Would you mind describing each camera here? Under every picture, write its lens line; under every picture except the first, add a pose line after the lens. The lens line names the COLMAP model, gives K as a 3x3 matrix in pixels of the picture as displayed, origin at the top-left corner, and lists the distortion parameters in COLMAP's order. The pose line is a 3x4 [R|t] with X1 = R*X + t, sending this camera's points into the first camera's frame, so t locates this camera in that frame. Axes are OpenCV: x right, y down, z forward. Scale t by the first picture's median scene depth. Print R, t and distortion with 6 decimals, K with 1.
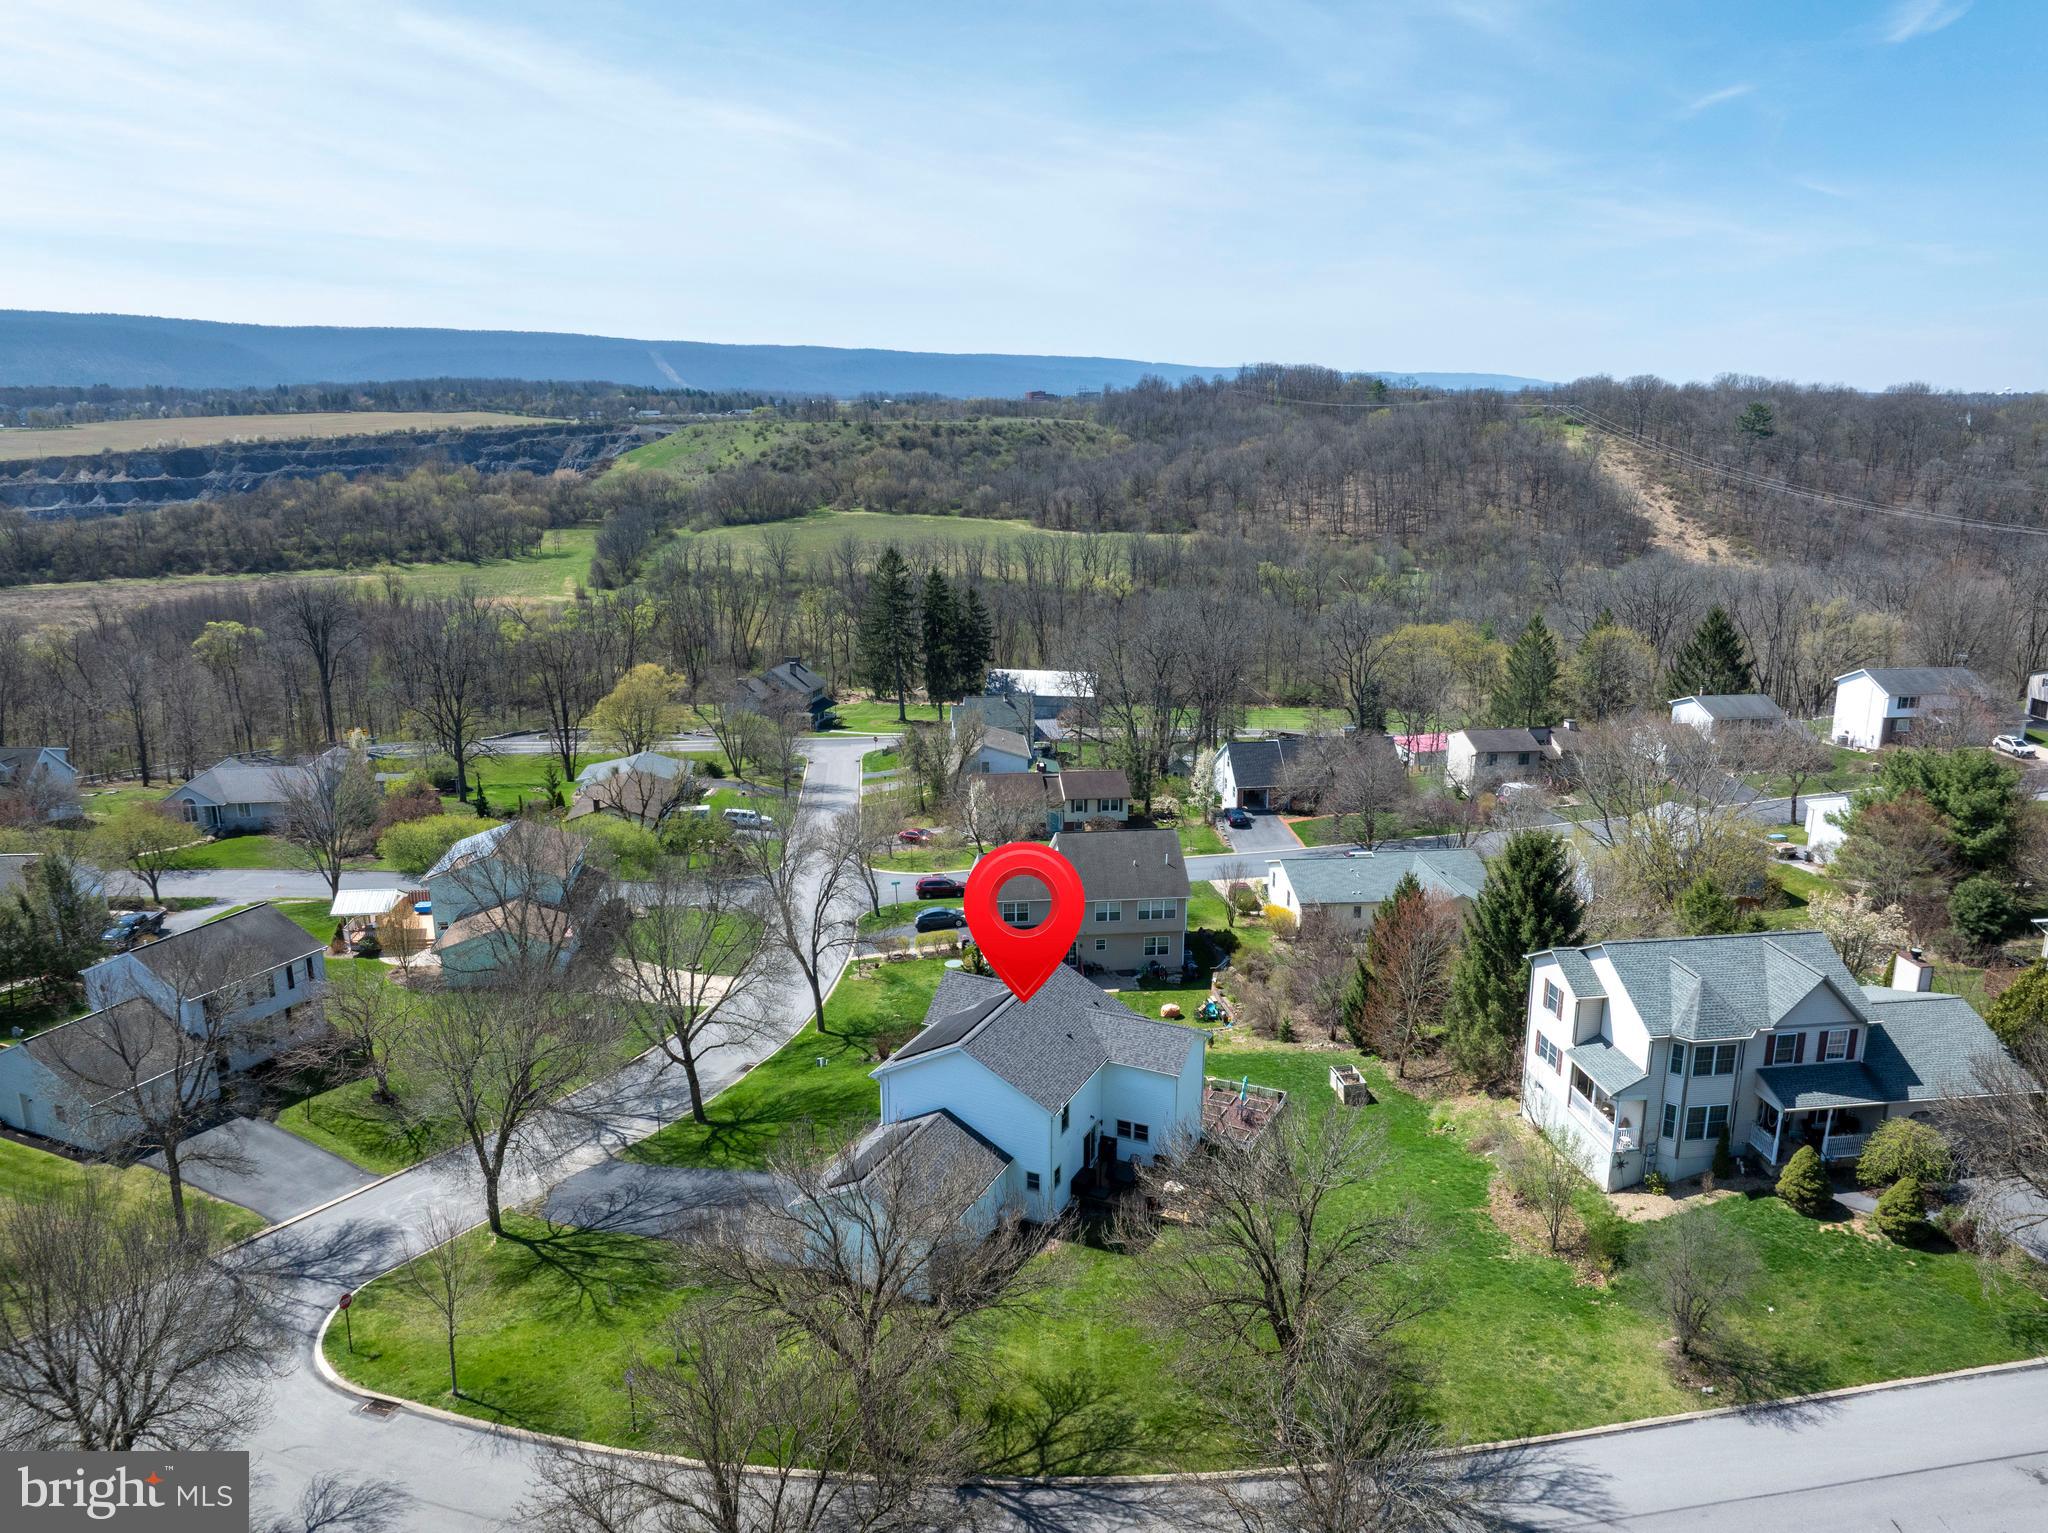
lens RADIAL K [[1440.9, 0, 1027.0], [0, 1440.9, 767.7], [0, 0, 1]] dist [-0.037189, -0.002010]
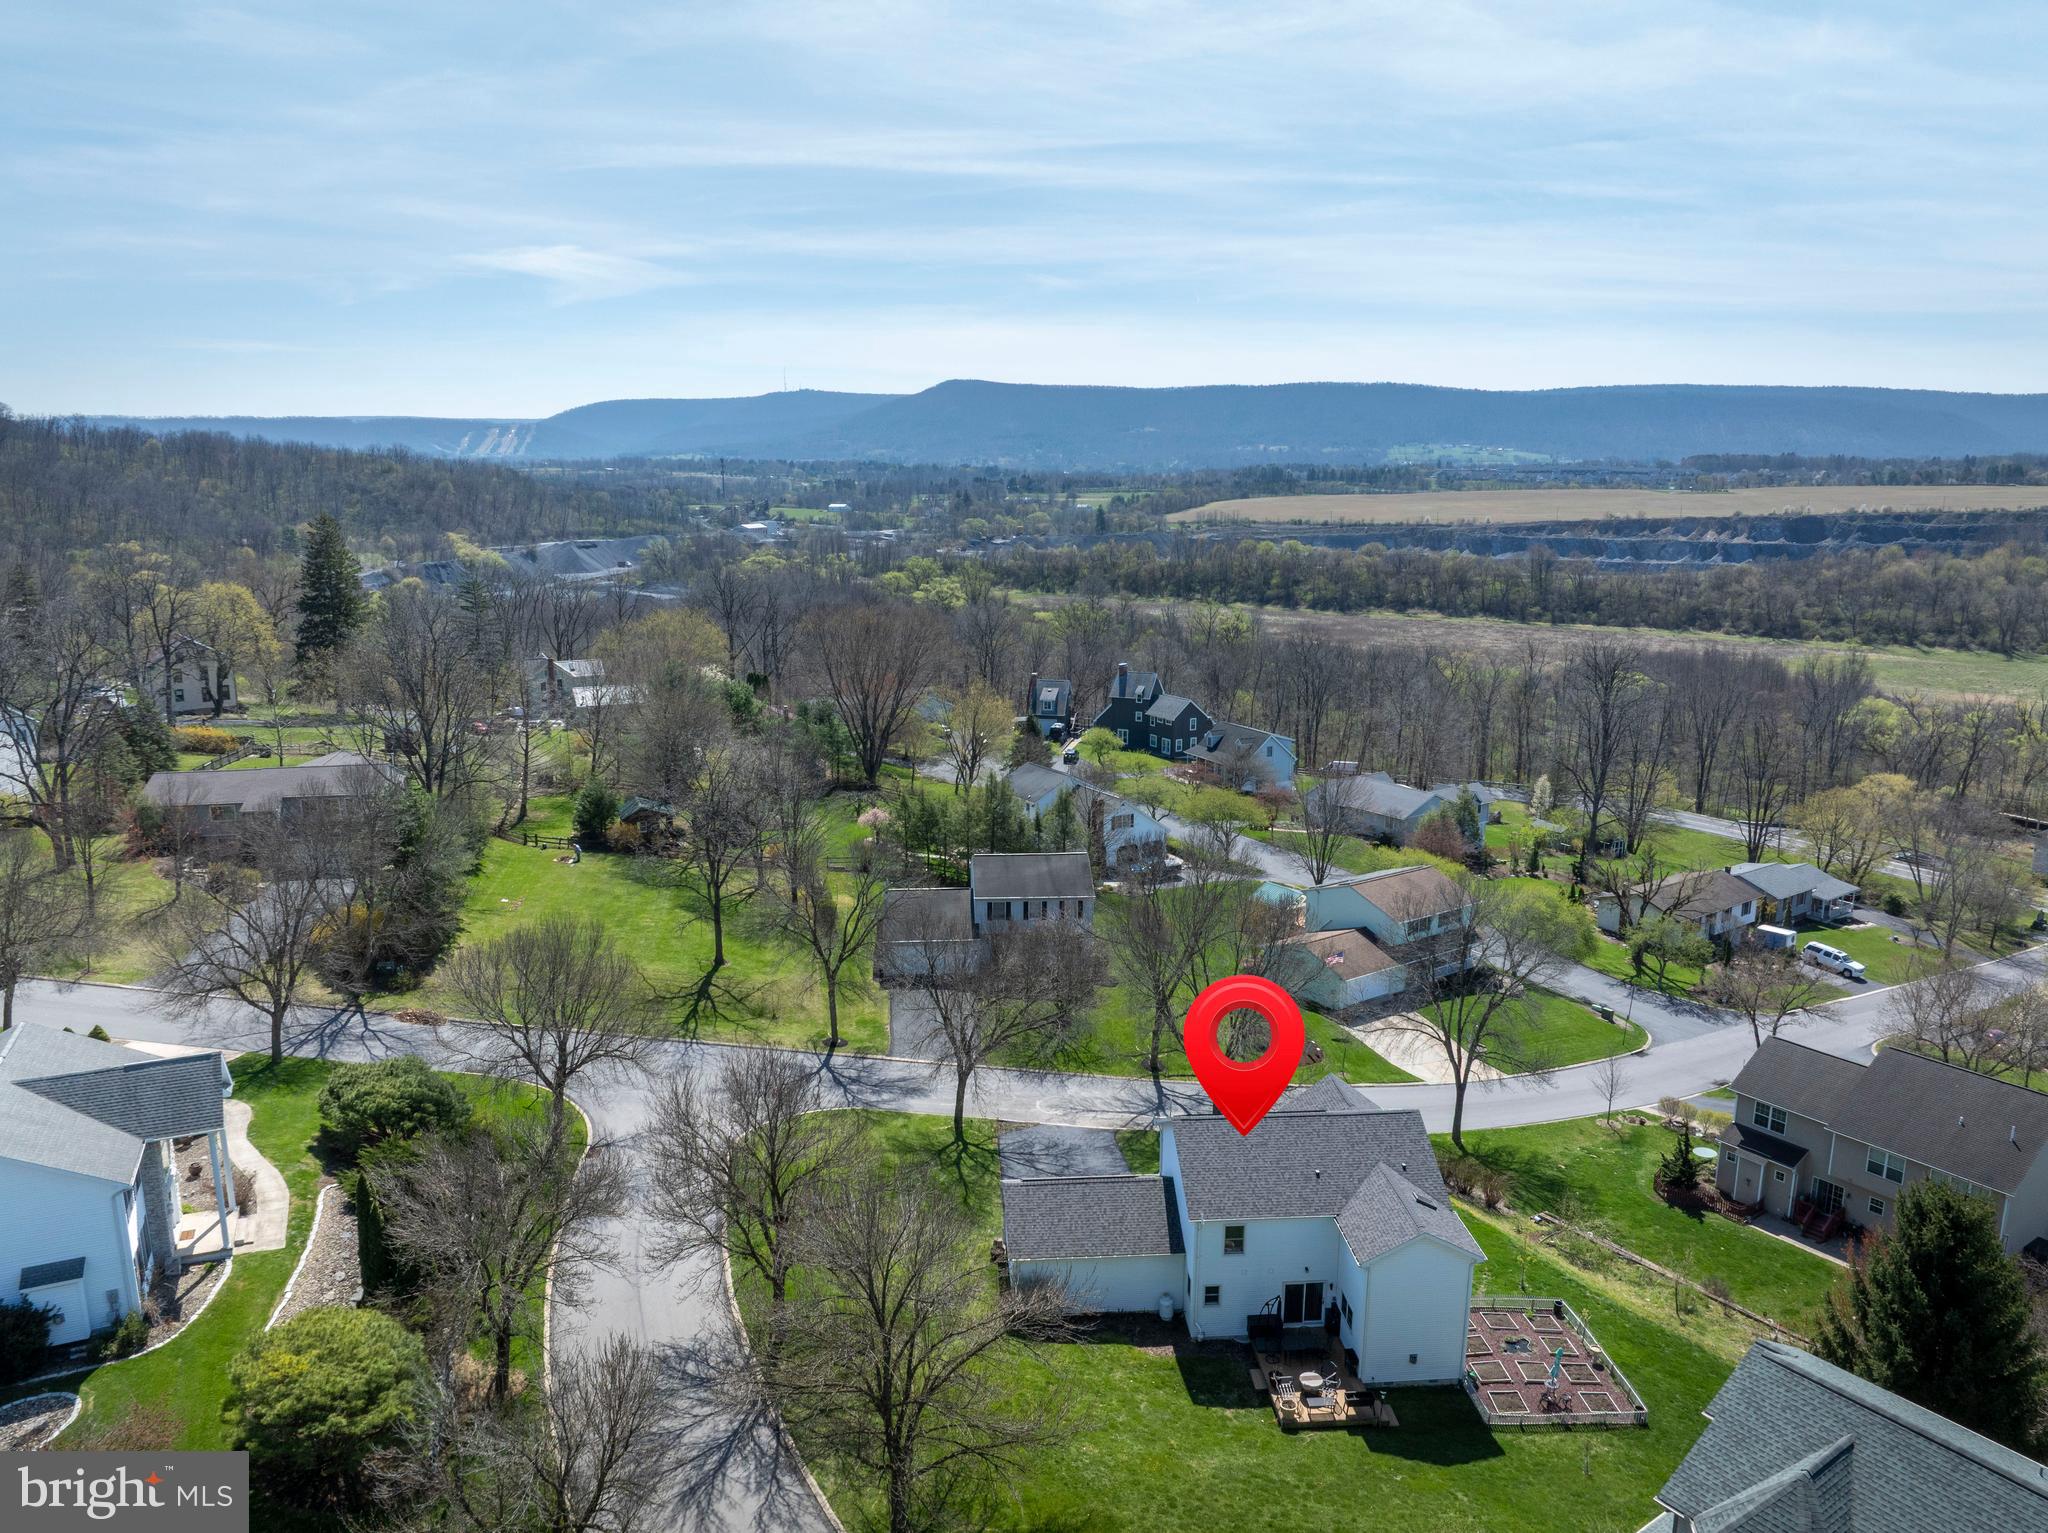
lens RADIAL K [[1440.9, 0, 1027.0], [0, 1440.9, 767.7], [0, 0, 1]] dist [-0.037189, -0.002010]
pose [[0.475225, 0.181913, -0.860853, 0.094042], [-0.221927, 0.971542, 0.082791, -0.012794], [0.851416, 0.151702, 0.502073, 0.051776]]
